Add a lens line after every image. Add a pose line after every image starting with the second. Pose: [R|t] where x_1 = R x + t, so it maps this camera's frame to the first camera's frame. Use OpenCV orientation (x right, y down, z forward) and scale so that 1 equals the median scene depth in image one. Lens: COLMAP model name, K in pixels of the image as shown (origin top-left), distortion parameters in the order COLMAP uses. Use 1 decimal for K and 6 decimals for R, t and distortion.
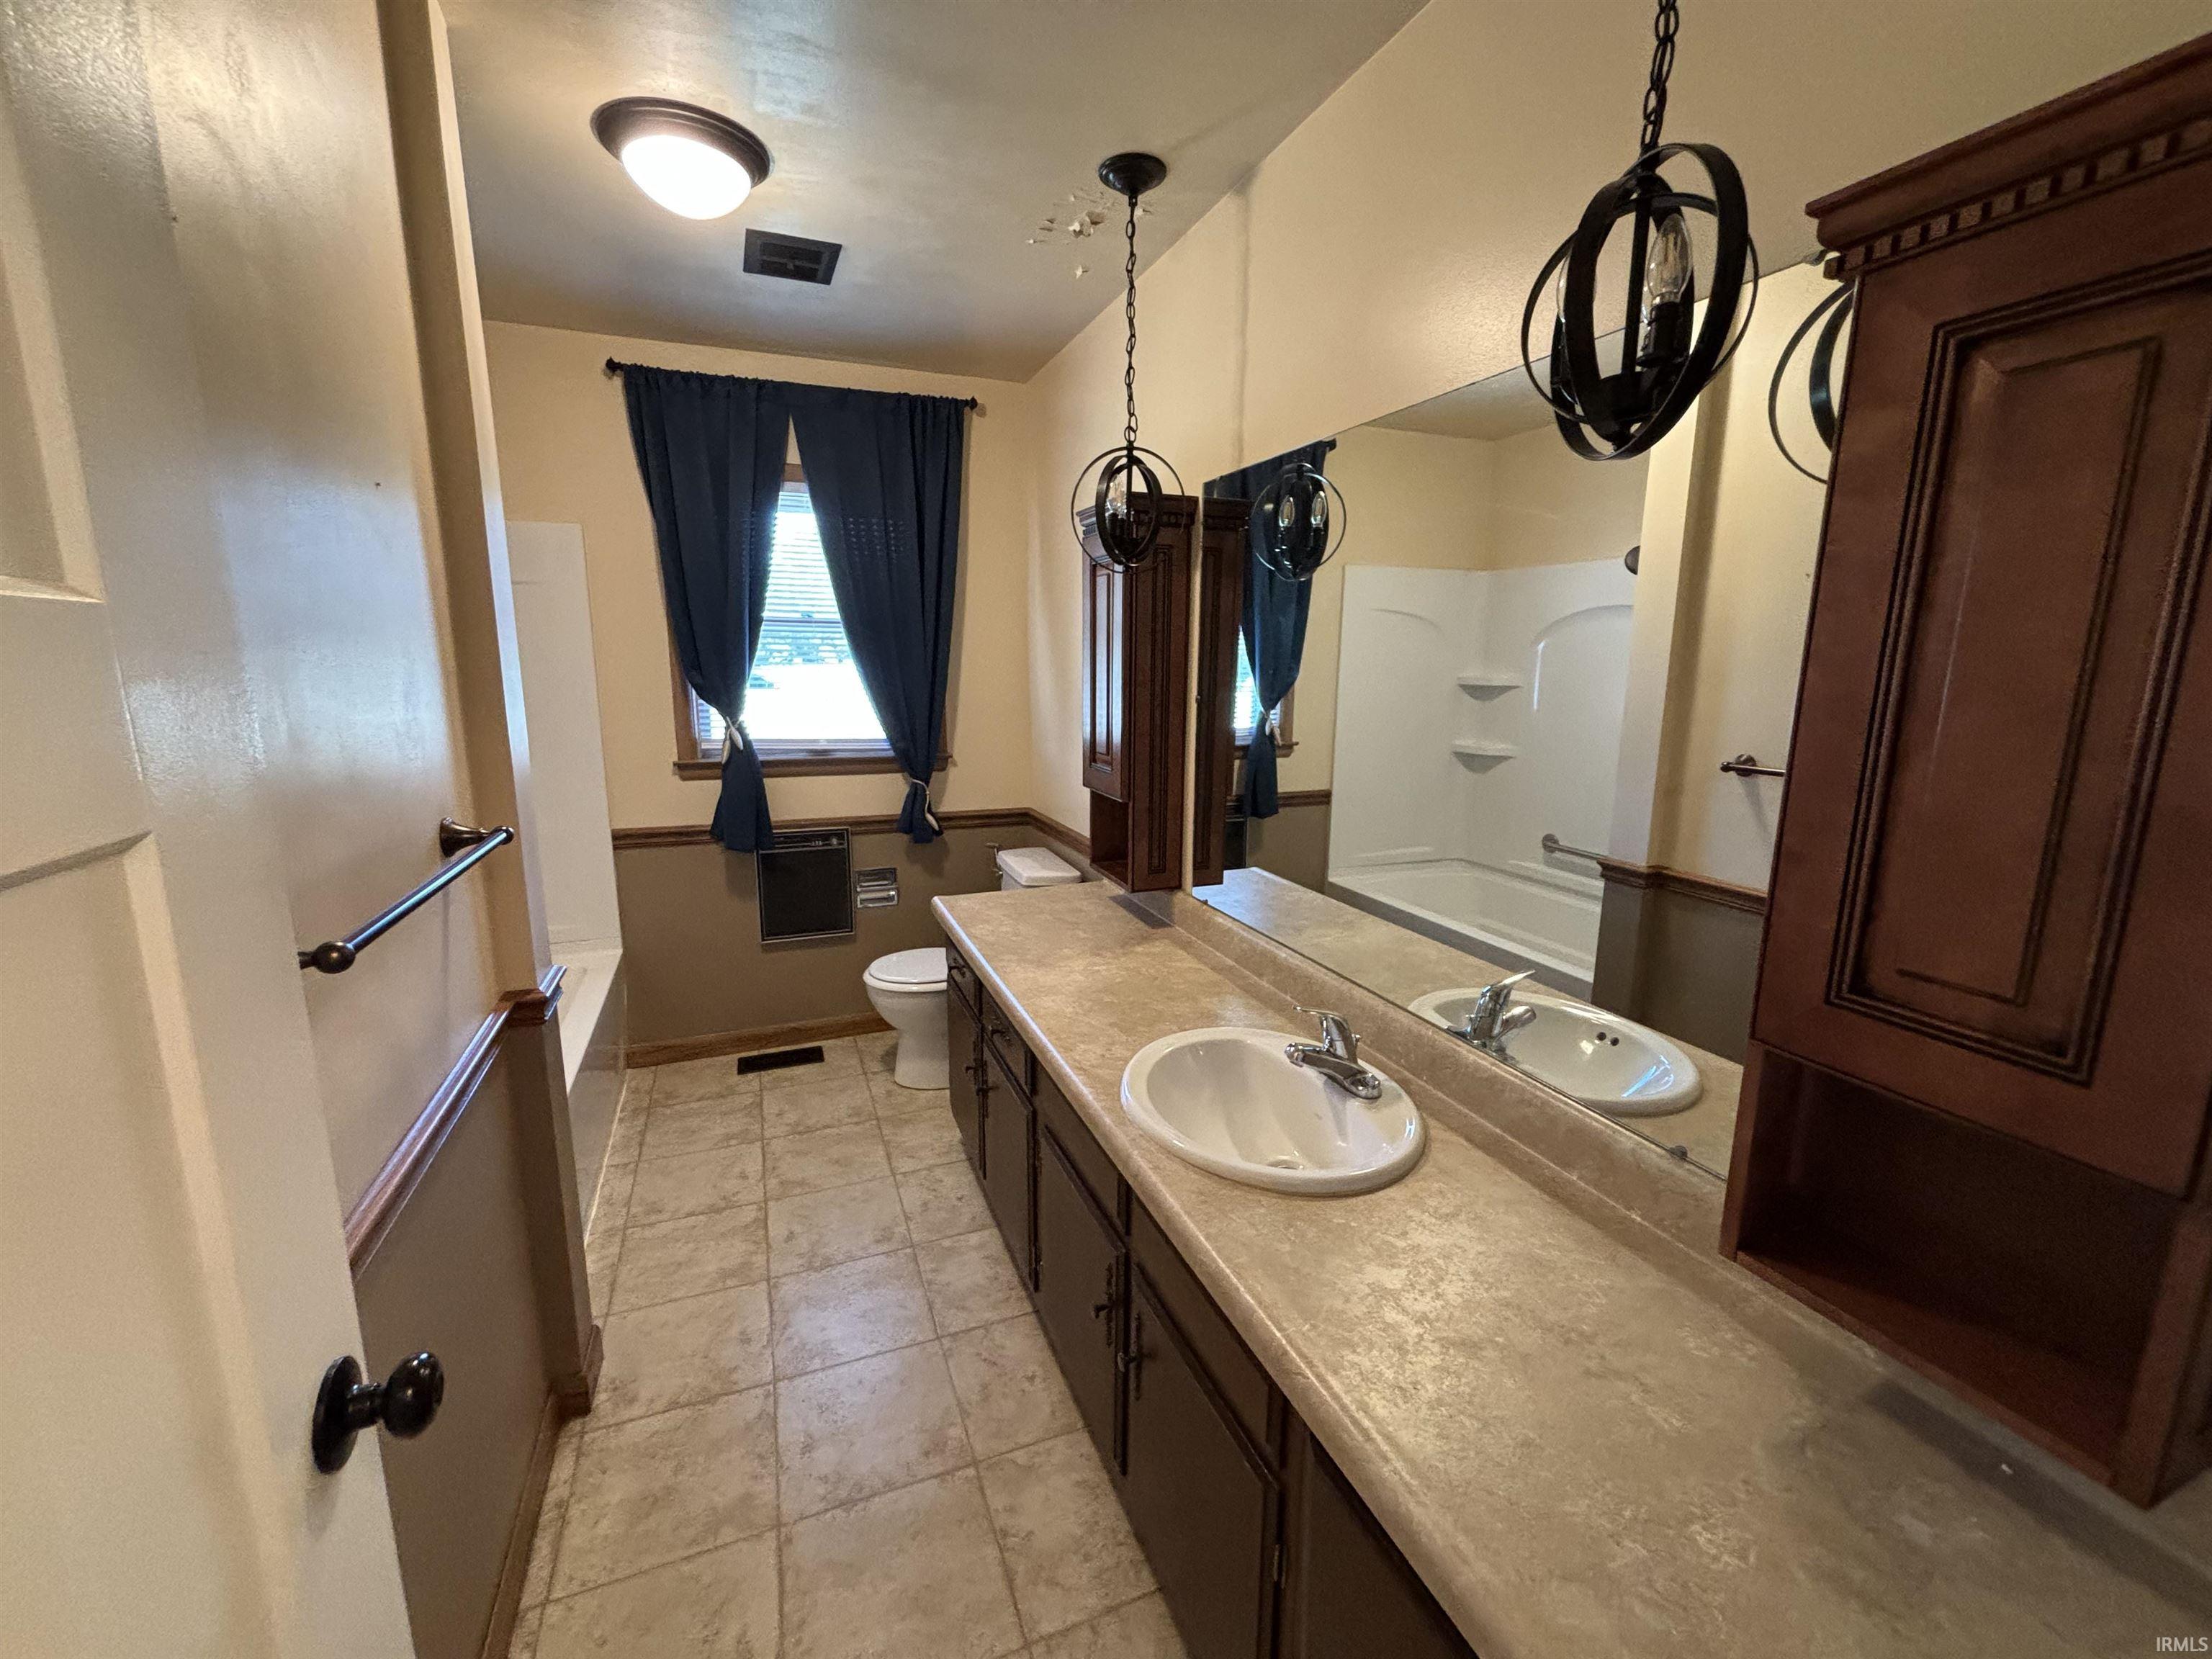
lens RADIAL K [[907.7, 0, 1106.2], [0, 907.7, 825.7], [0, 0, 1]] dist [0.019709, -0.000097]
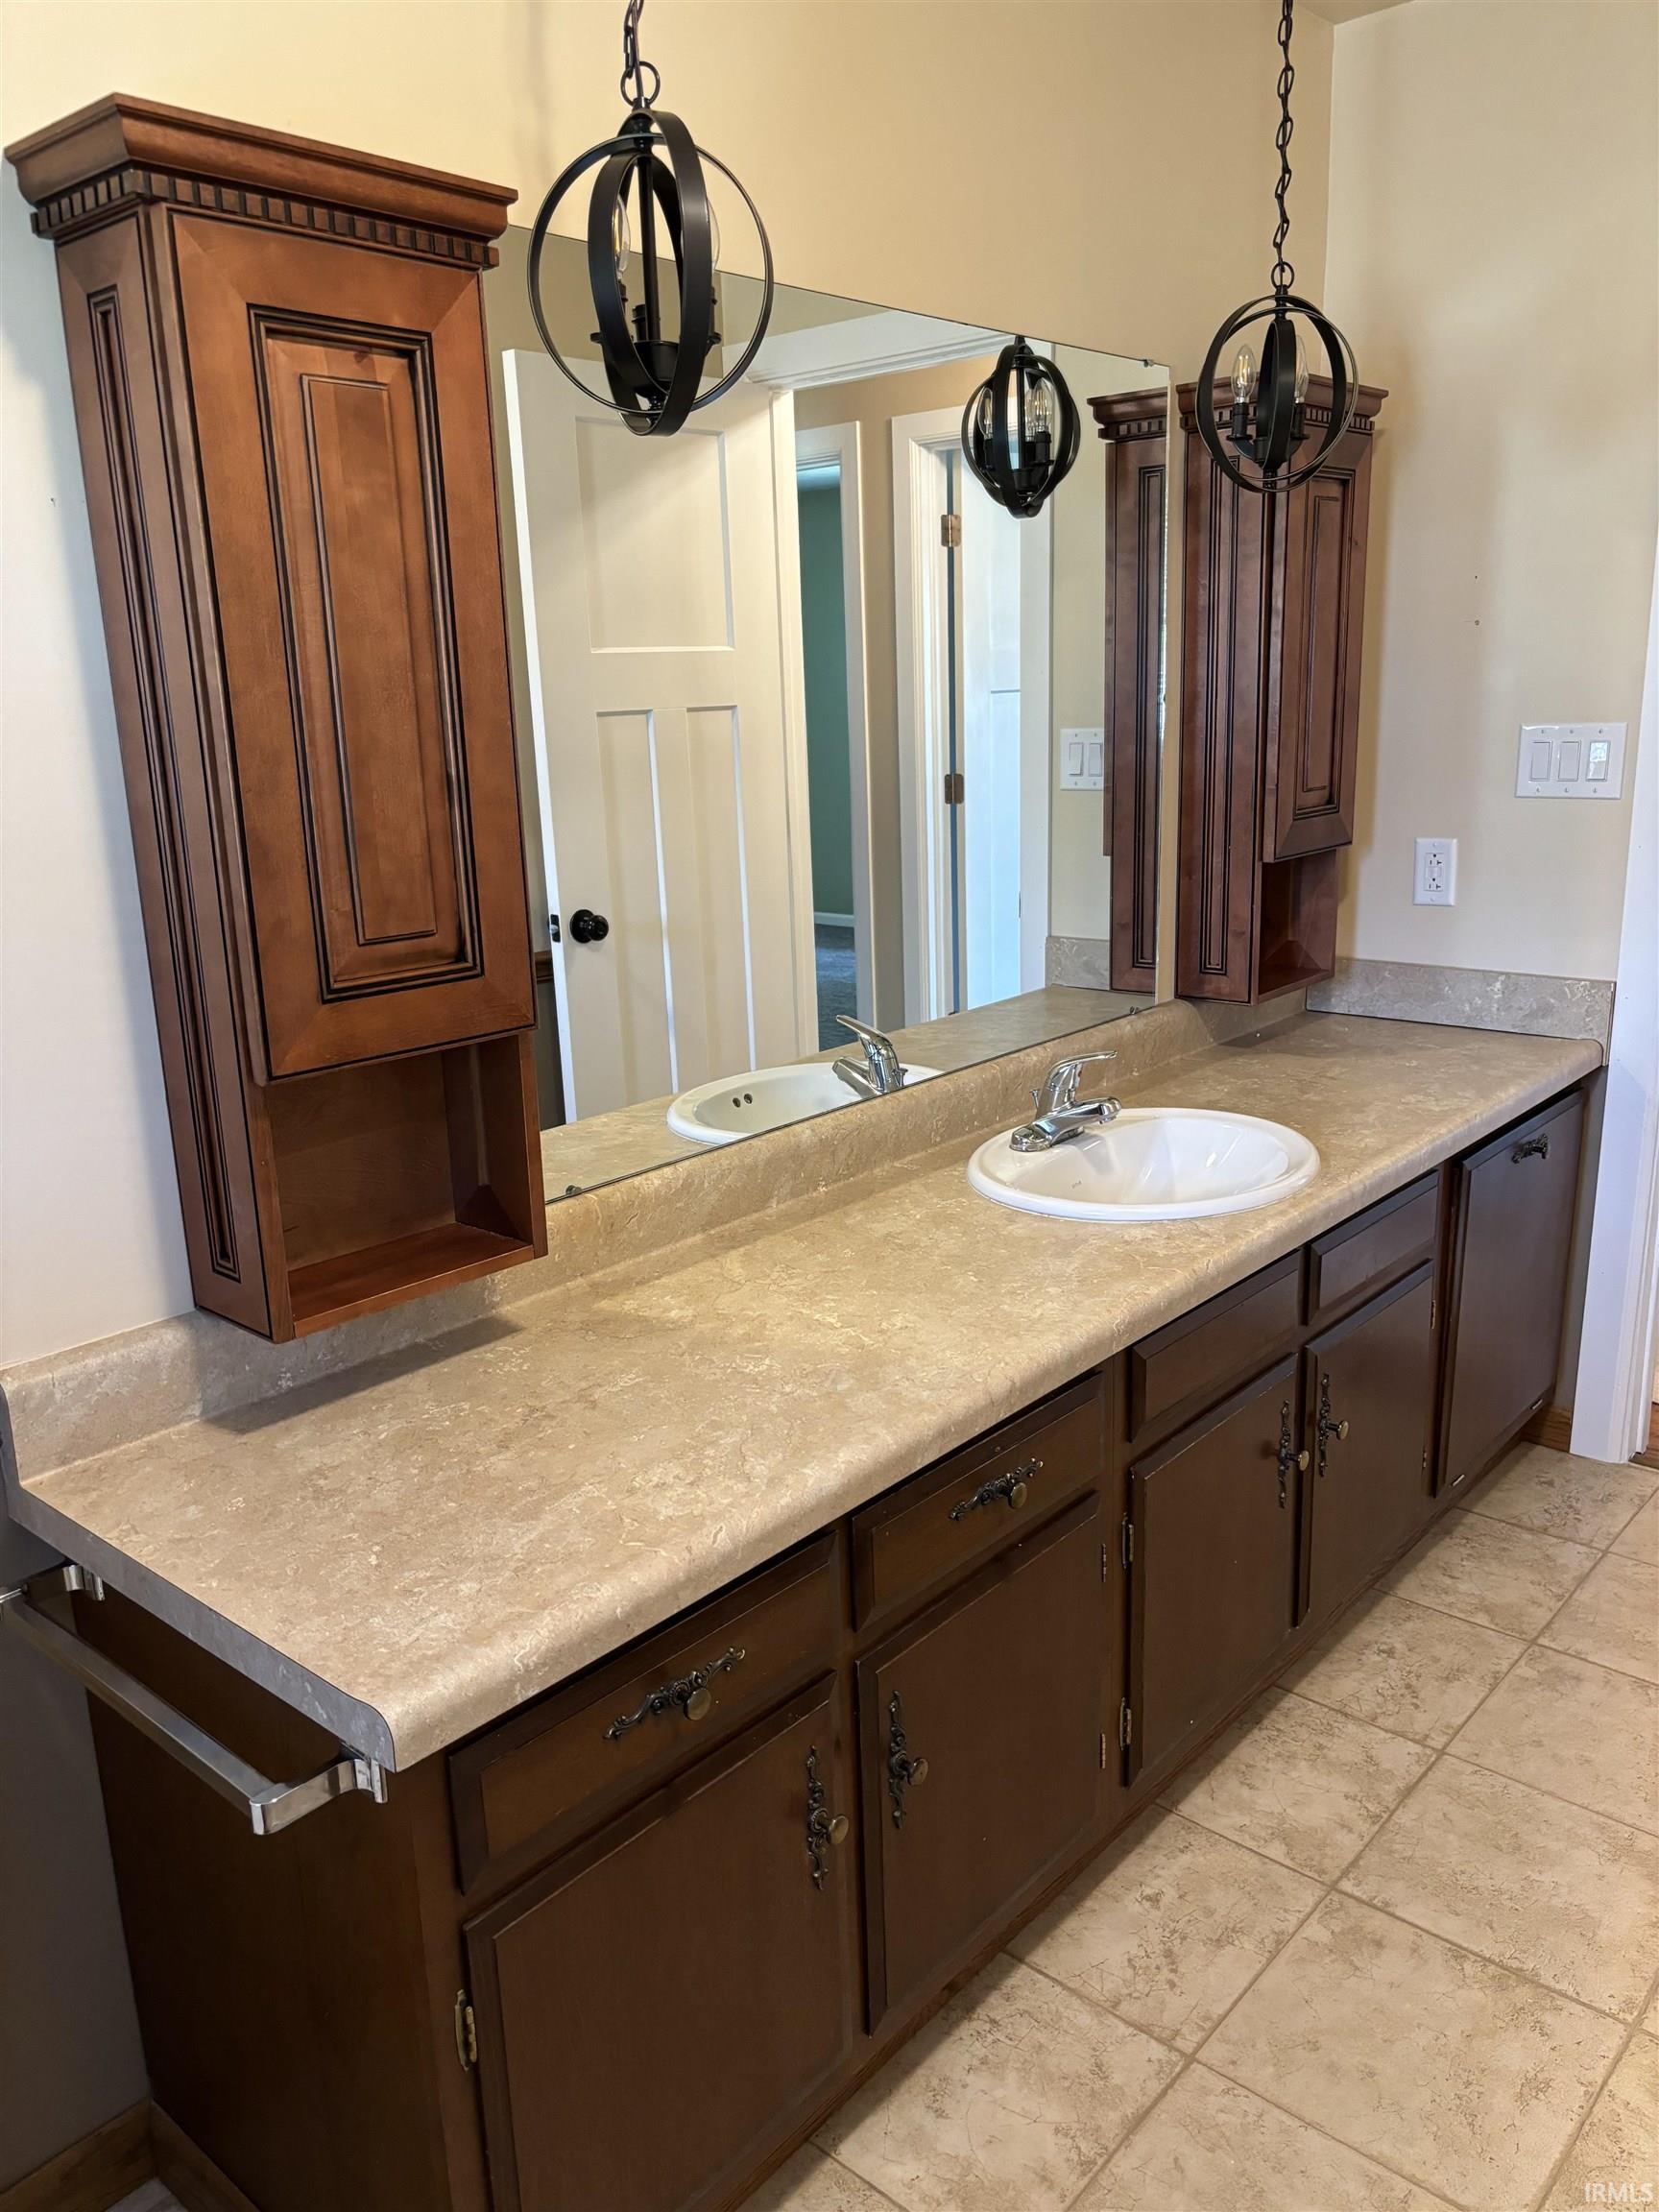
lens RADIAL K [[1676.6, 0, 826.3], [0, 1676.6, 1105.1], [0, 0, 1]] dist [0.033038, -0.005974]
pose [[-0.448028, -0.220000, 0.866528, -0.631467], [0.197800, 0.920837, 0.336058, -0.203382], [-0.871863, 0.321962, -0.369045, 1.105919]]
